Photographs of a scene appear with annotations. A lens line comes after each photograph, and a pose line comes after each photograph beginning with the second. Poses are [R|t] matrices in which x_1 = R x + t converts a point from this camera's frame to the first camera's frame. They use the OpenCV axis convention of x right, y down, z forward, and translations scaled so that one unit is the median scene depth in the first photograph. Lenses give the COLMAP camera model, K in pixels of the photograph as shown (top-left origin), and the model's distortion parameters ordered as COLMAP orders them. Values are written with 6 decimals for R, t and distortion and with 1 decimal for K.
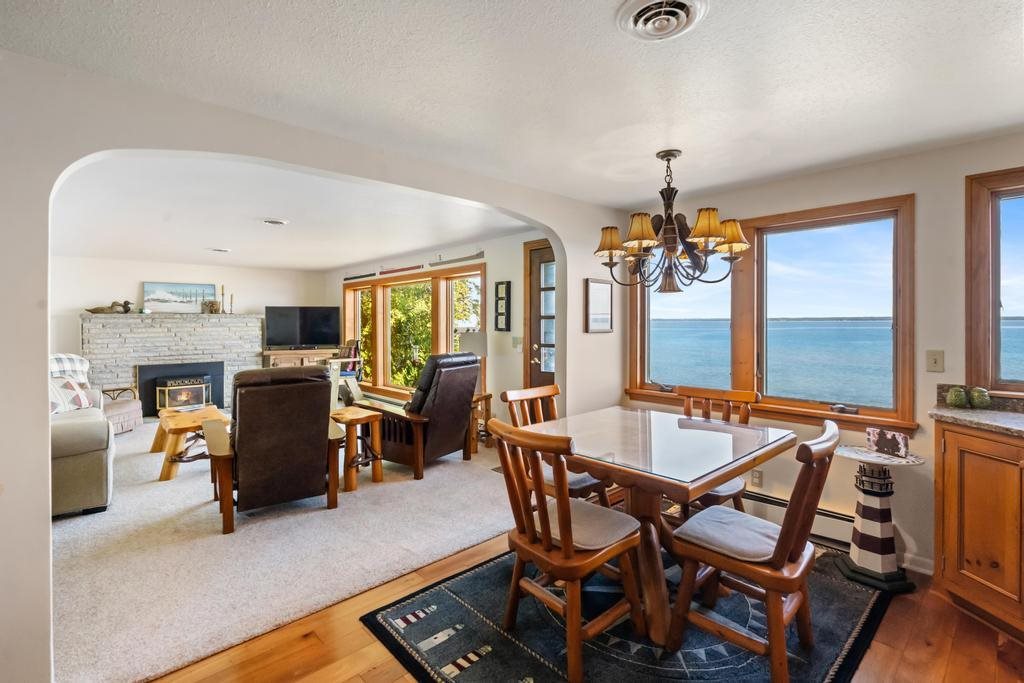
lens RADIAL K [[481.6, 0, 508.9], [0, 481.6, 315.5], [0, 0, 1]] dist [0.000108, -0.000033]
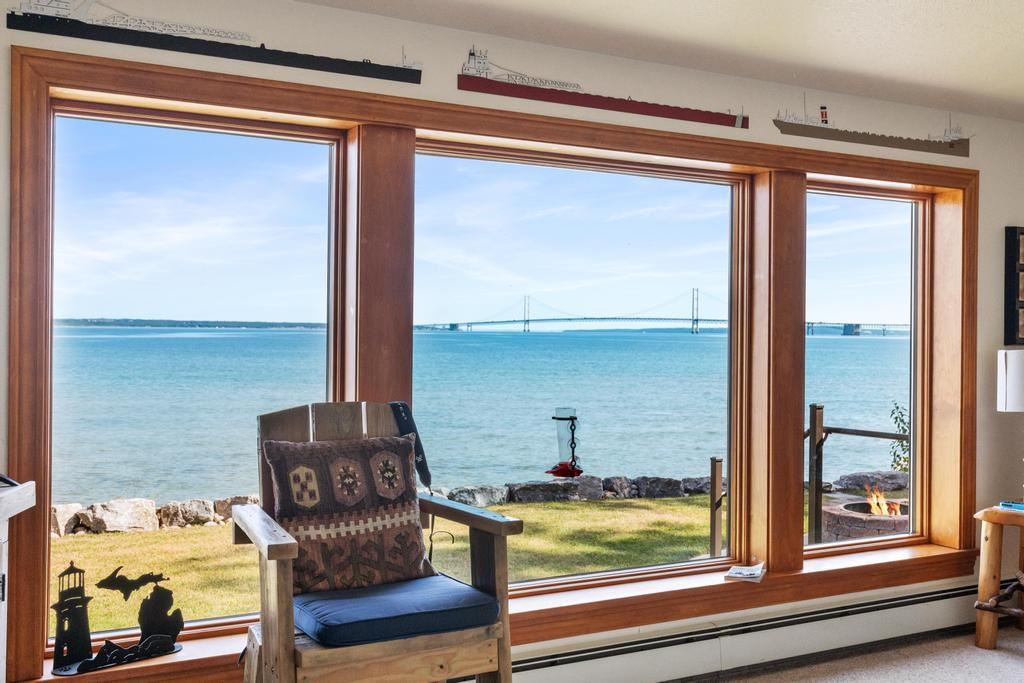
lens RADIAL K [[1052.4, 0, 512.0], [0, 1052.4, 341.5], [0, 0, 1]] dist [-0.008682, -0.012082]
pose [[0.218259, 0.007676, 0.975861, -0.723303], [-0.016736, 0.999851, -0.004122, 0.028449], [-0.975747, -0.015433, 0.218355, 0.889276]]
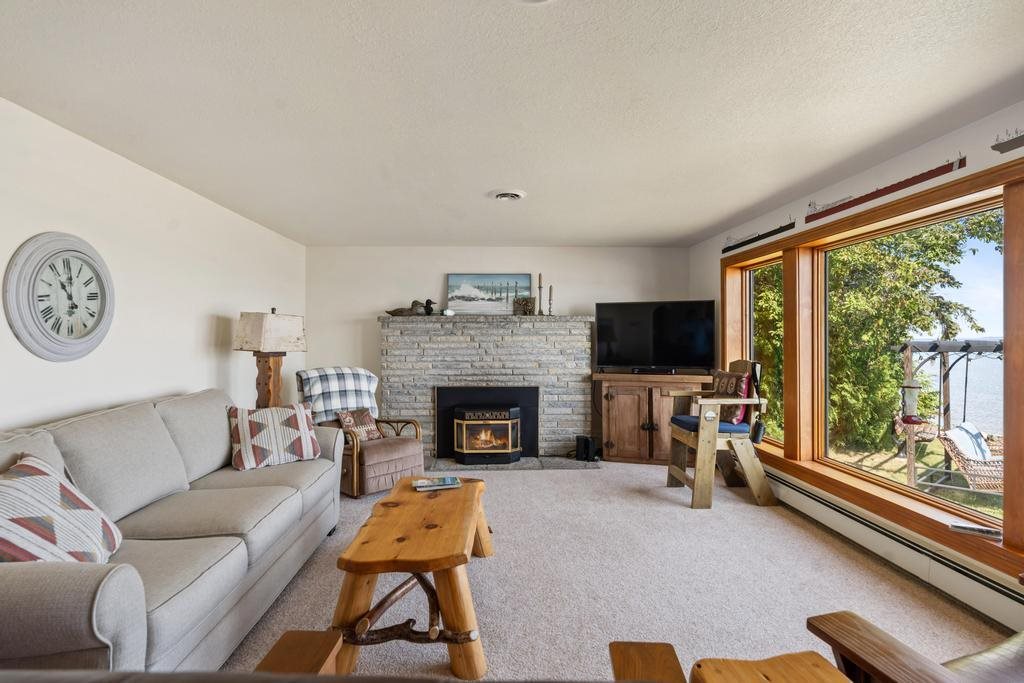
lens RADIAL K [[522.0, 0, 512.0], [0, 522.0, 341.5], [0, 0, 1]] dist [-0.000421, -0.000053]
pose [[0.773205, 0.009202, -0.634089, -0.170060], [0.004338, 0.999795, 0.019799, 0.018866], [0.634141, -0.018059, 0.773007, 0.436258]]
